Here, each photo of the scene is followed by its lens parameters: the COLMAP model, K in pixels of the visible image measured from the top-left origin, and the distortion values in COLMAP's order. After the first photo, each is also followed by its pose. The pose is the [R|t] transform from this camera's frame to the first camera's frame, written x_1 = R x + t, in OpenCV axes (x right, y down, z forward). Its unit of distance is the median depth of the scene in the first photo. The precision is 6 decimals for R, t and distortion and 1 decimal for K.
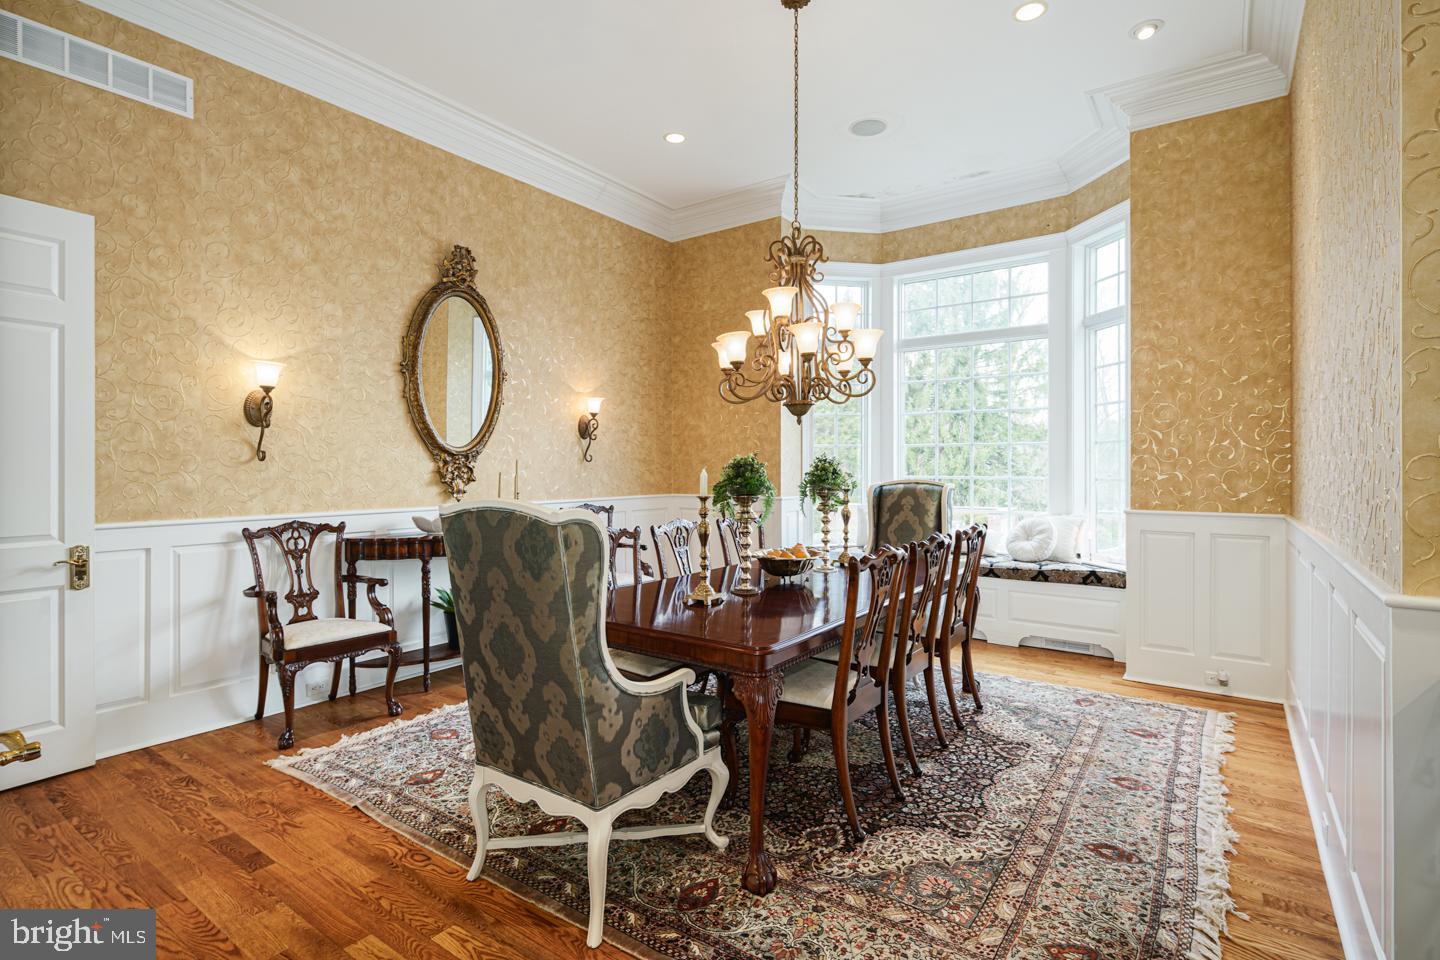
lens RADIAL K [[706.3, 0, 722.1], [0, 706.3, 466.6], [0, 0, 1]] dist [0.004063, -0.000047]
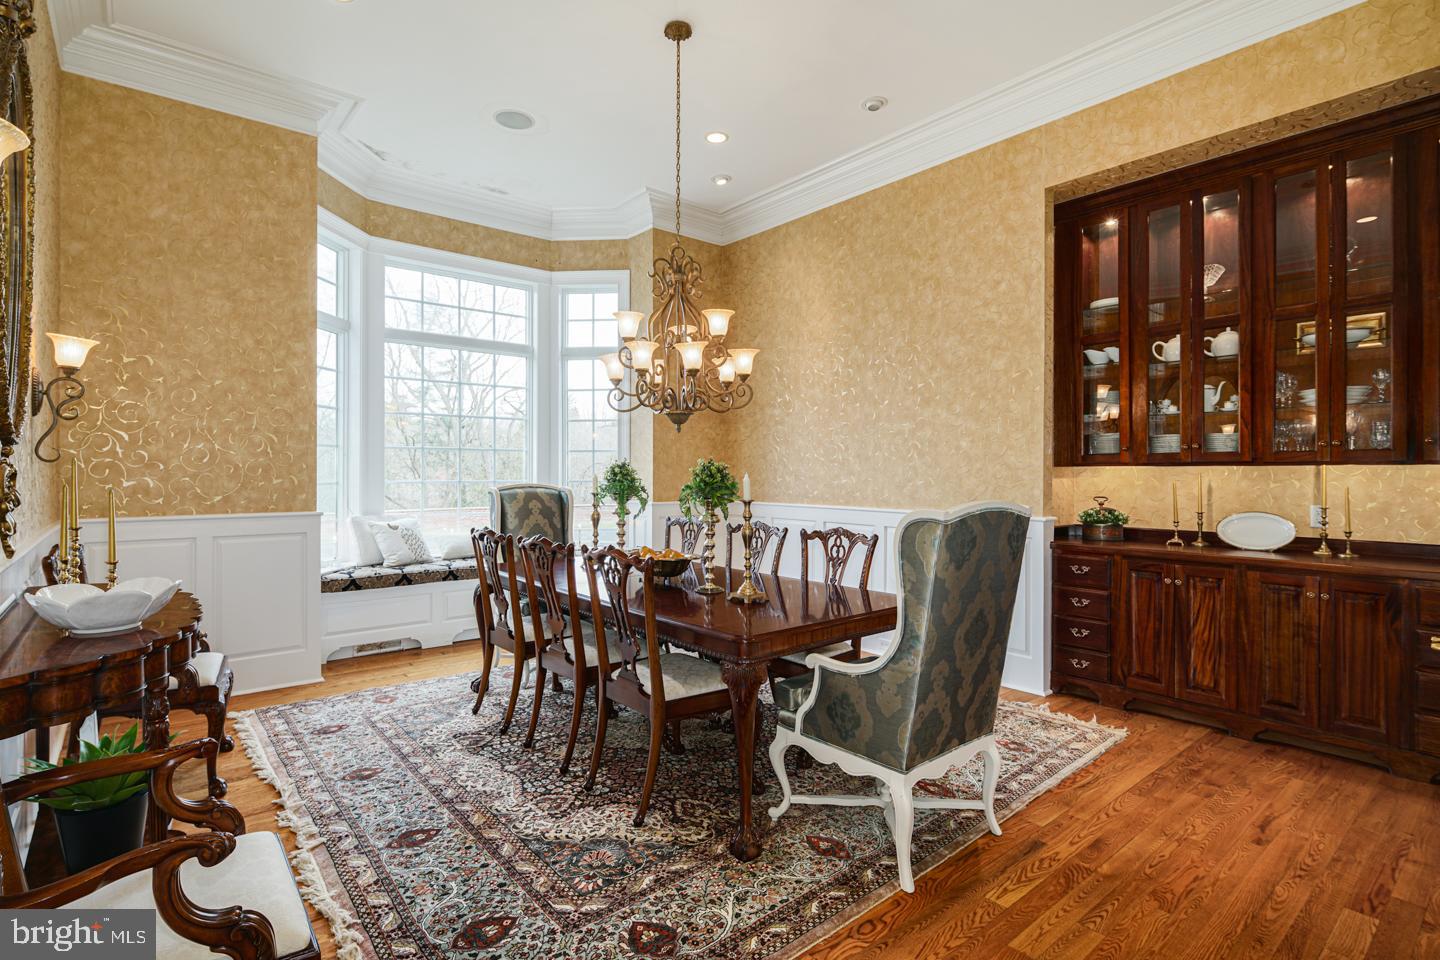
lens RADIAL K [[706.3, 0, 720.8], [0, 706.3, 478.8], [0, 0, 1]] dist [0.004063, -0.000047]
pose [[0.259860, -0.012130, 0.965570, -0.524681], [0.001643, 0.999925, 0.012119, -0.000958], [-0.965645, -0.001563, 0.259861, 0.384520]]
